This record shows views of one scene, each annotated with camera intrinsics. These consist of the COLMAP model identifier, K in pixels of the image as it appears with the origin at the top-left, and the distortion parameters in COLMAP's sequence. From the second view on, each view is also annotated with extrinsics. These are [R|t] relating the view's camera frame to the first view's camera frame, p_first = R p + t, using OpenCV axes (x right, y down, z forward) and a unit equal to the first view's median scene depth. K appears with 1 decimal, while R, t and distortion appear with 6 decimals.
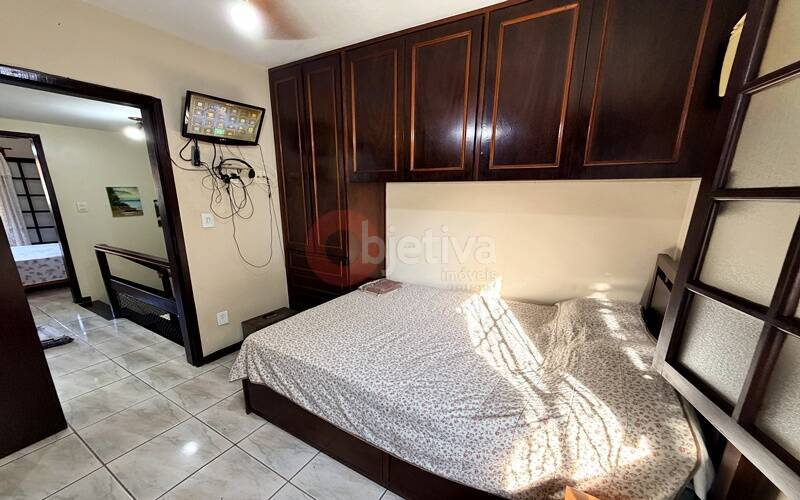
lens RADIAL K [[318.4, 0, 403.3], [0, 318.4, 277.5], [0, 0, 1]] dist [0.000085, 0.000094]
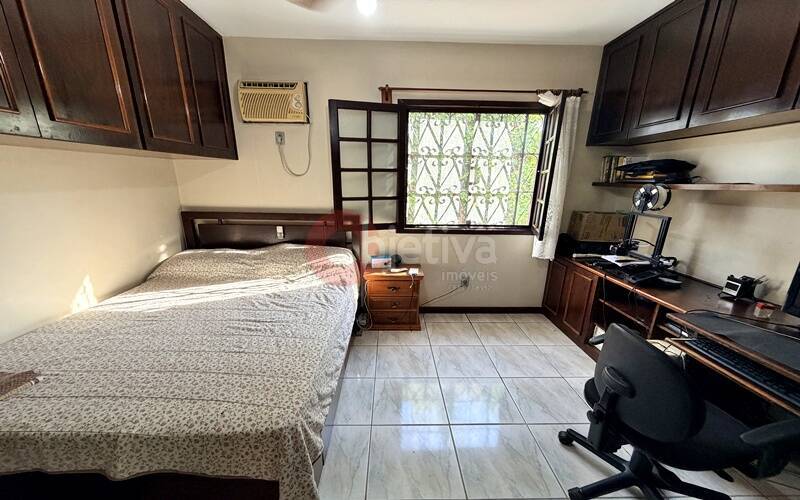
lens RADIAL K [[318.4, 0, 403.3], [0, 318.4, 277.5], [0, 0, 1]] dist [0.000085, 0.000094]
pose [[-0.546127, -0.260121, 0.796293, -1.840668], [0.204232, 0.880541, 0.427711, -0.439145], [-0.812425, 0.396213, -0.427762, 1.839819]]
